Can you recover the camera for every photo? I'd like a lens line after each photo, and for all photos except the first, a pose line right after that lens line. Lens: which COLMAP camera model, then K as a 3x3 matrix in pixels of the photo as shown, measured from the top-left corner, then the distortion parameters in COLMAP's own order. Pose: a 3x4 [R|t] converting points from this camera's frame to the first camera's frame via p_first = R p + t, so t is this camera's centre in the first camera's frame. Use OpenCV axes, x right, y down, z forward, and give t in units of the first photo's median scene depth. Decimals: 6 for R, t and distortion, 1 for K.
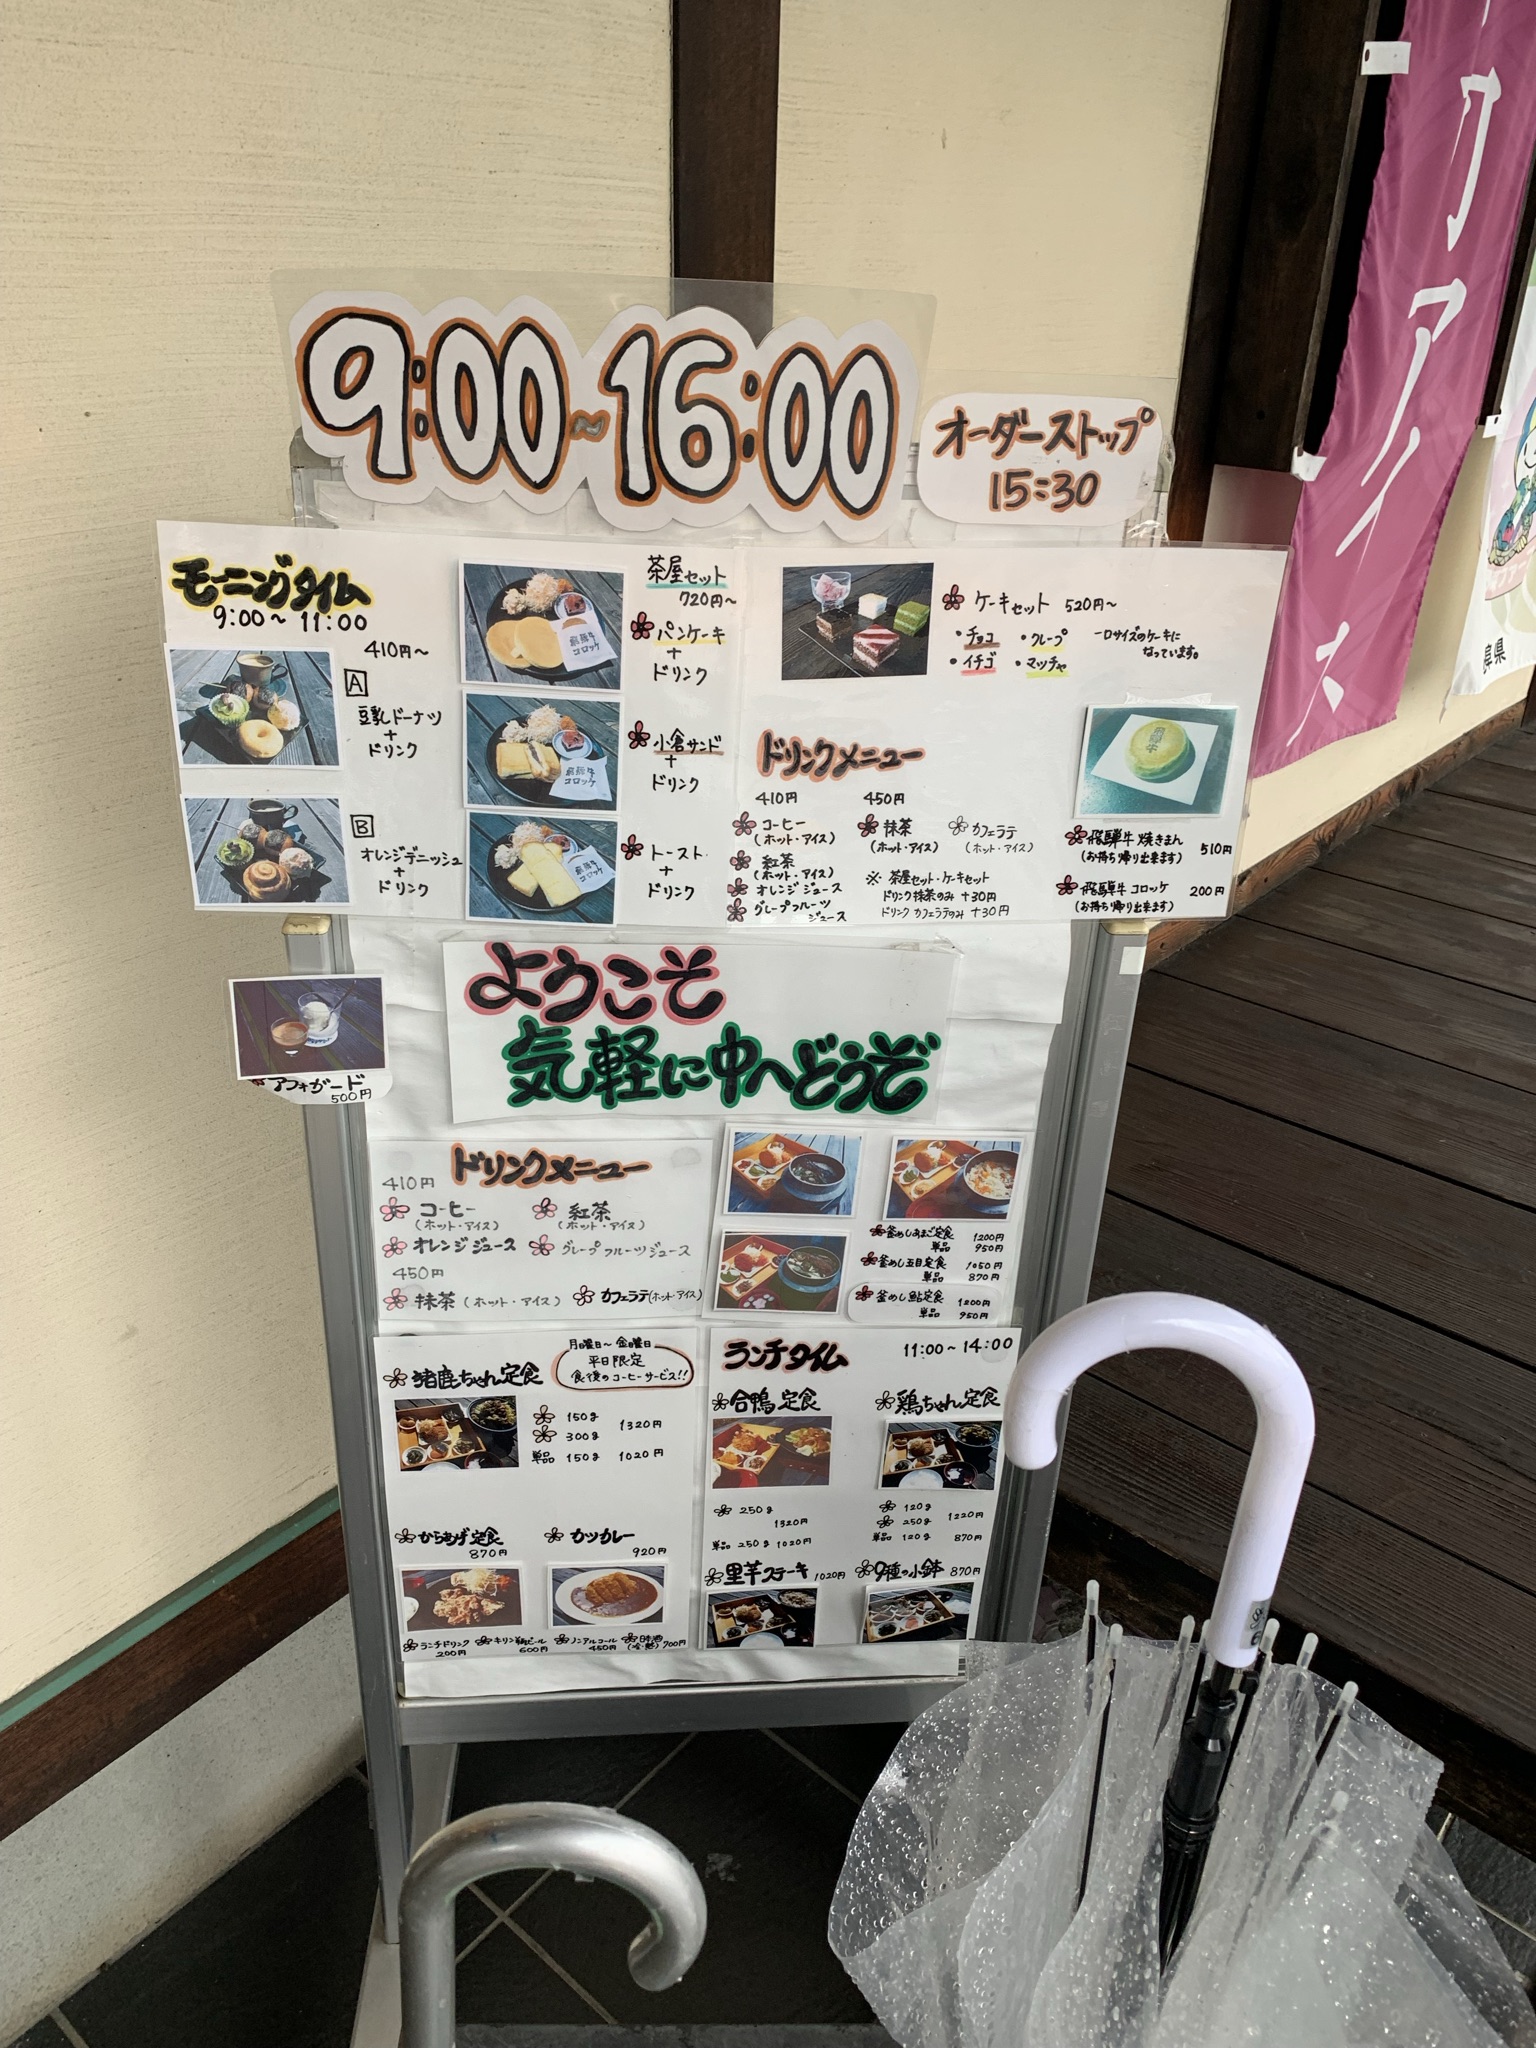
lens RADIAL K [[1573.0, 0, 763.3], [0, 1573.0, 1020.4], [0, 0, 1]] dist [0.044431, -0.009419]
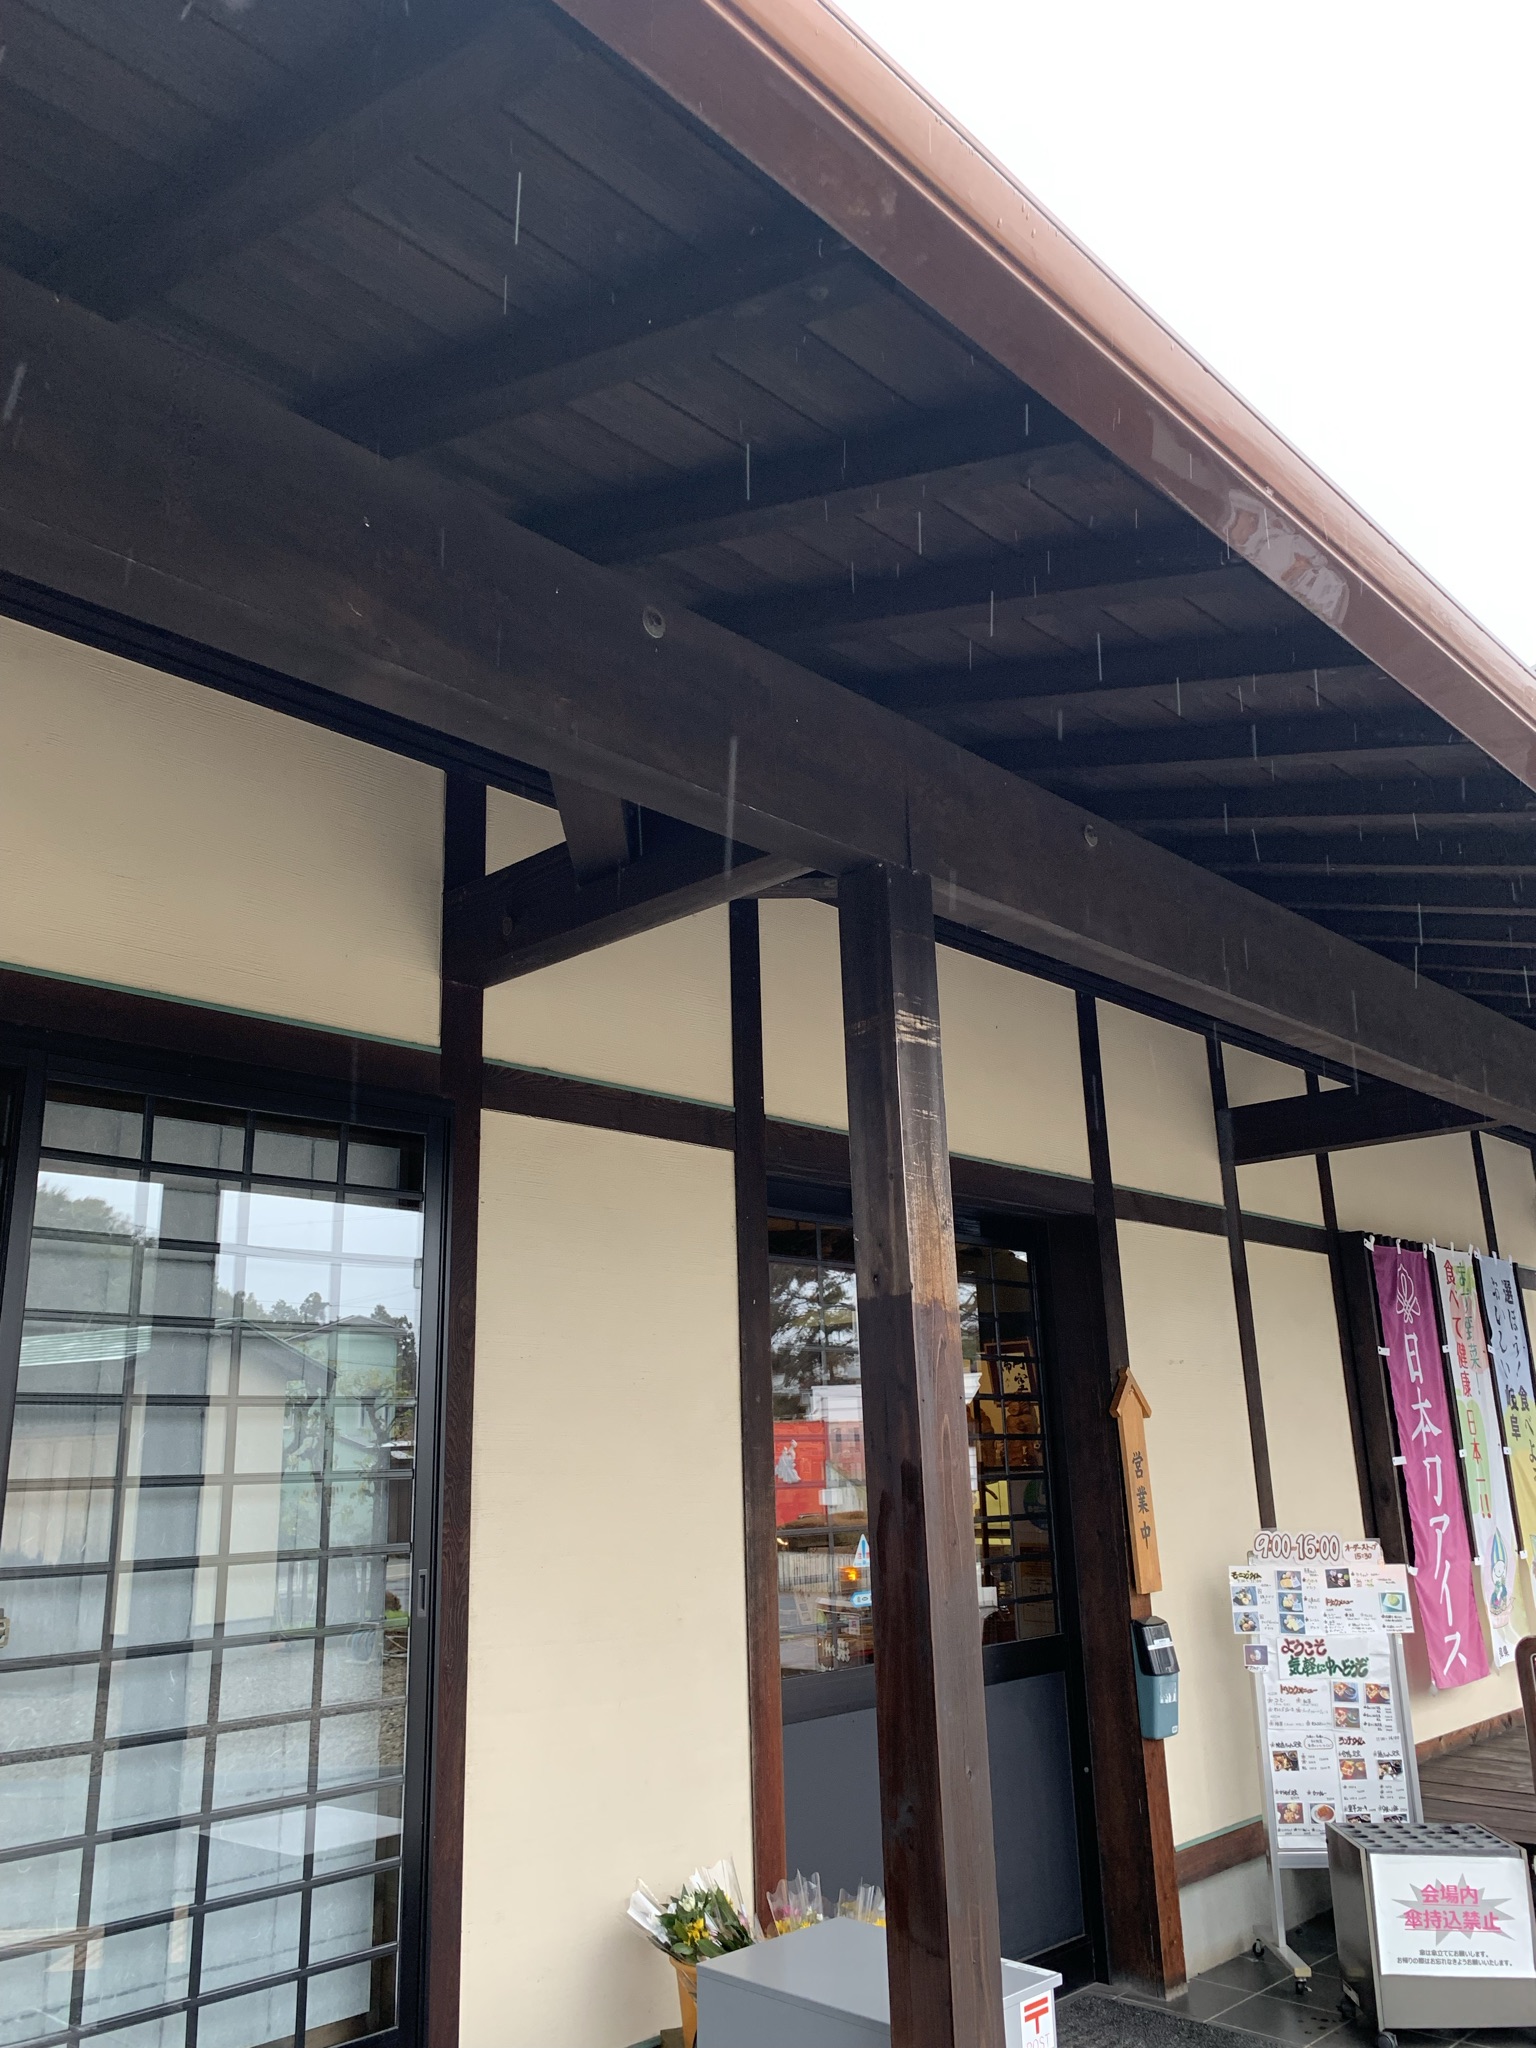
lens RADIAL K [[1573.0, 0, 769.0], [0, 1573.0, 1026.0], [0, 0, 1]] dist [0.044431, -0.009419]
pose [[0.996593, -0.068391, -0.046099, -1.535287], [0.019858, 0.741458, -0.670706, 2.023682], [0.080051, 0.667505, 0.740289, -4.657054]]
